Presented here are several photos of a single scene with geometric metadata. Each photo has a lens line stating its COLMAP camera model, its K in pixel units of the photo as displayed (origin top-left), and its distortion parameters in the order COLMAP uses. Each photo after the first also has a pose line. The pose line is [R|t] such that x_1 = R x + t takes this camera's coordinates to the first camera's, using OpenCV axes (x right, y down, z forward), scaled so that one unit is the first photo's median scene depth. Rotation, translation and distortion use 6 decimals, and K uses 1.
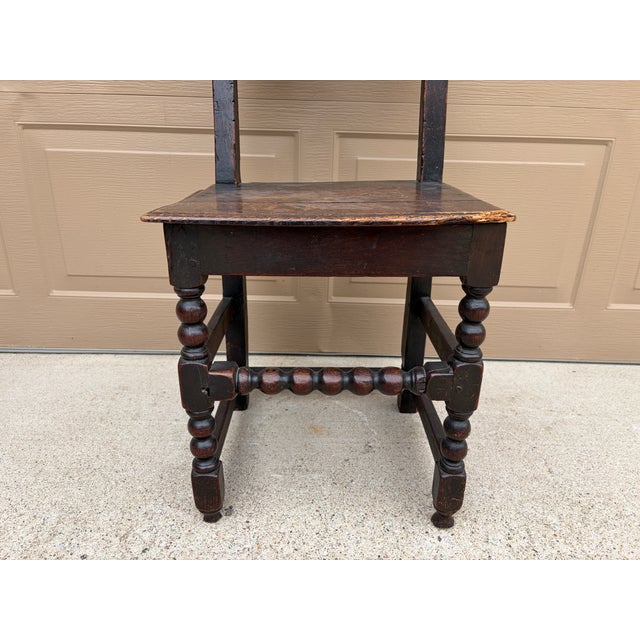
lens RADIAL K [[489.5, 0, 318.3], [0, 489.5, 319.4], [0, 0, 1]] dist [0.057204, -0.076381]
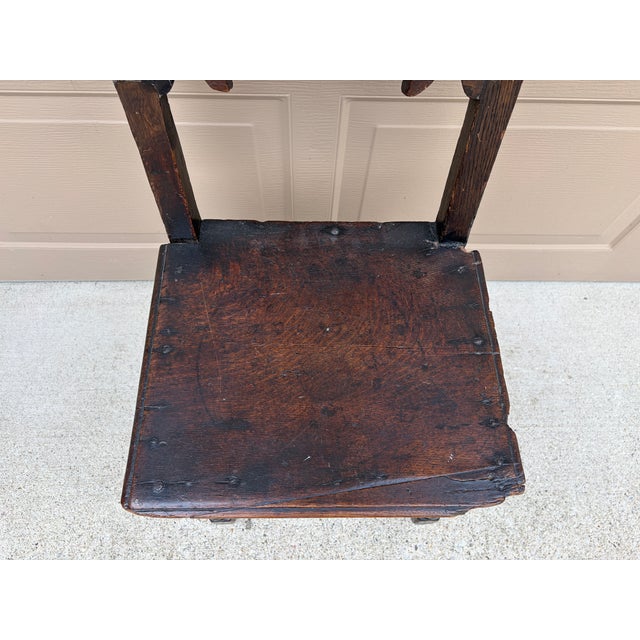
lens RADIAL K [[489.5, 0, 319.1], [0, 489.5, 318.1], [0, 0, 1]] dist [0.057204, -0.076381]
pose [[0.999848, -0.013258, 0.011279, -0.010422], [0.001866, 0.725913, 0.687784, -0.682694], [-0.017306, -0.687658, 0.725828, 0.378145]]
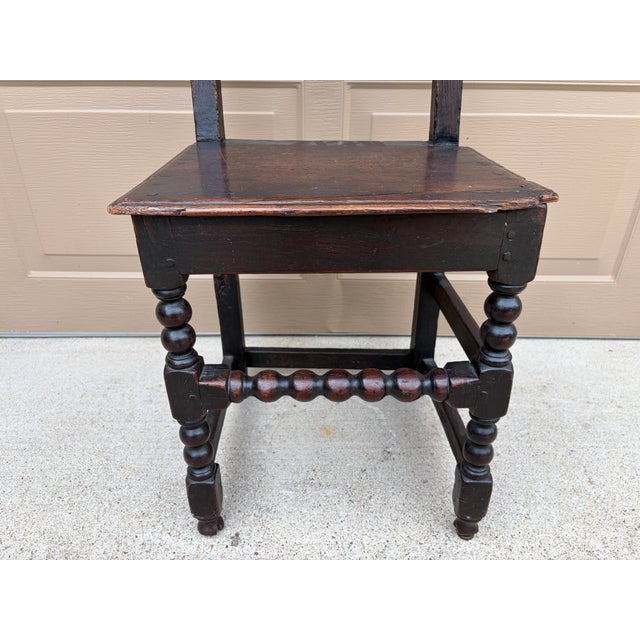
lens RADIAL K [[489.5, 0, 314.7], [0, 489.5, 321.3], [0, 0, 1]] dist [0.057204, -0.076381]
pose [[0.999806, -0.014561, -0.013258, -0.015049], [0.016236, 0.990502, 0.136540, -0.104933], [0.011143, -0.136729, 0.990546, 0.134717]]
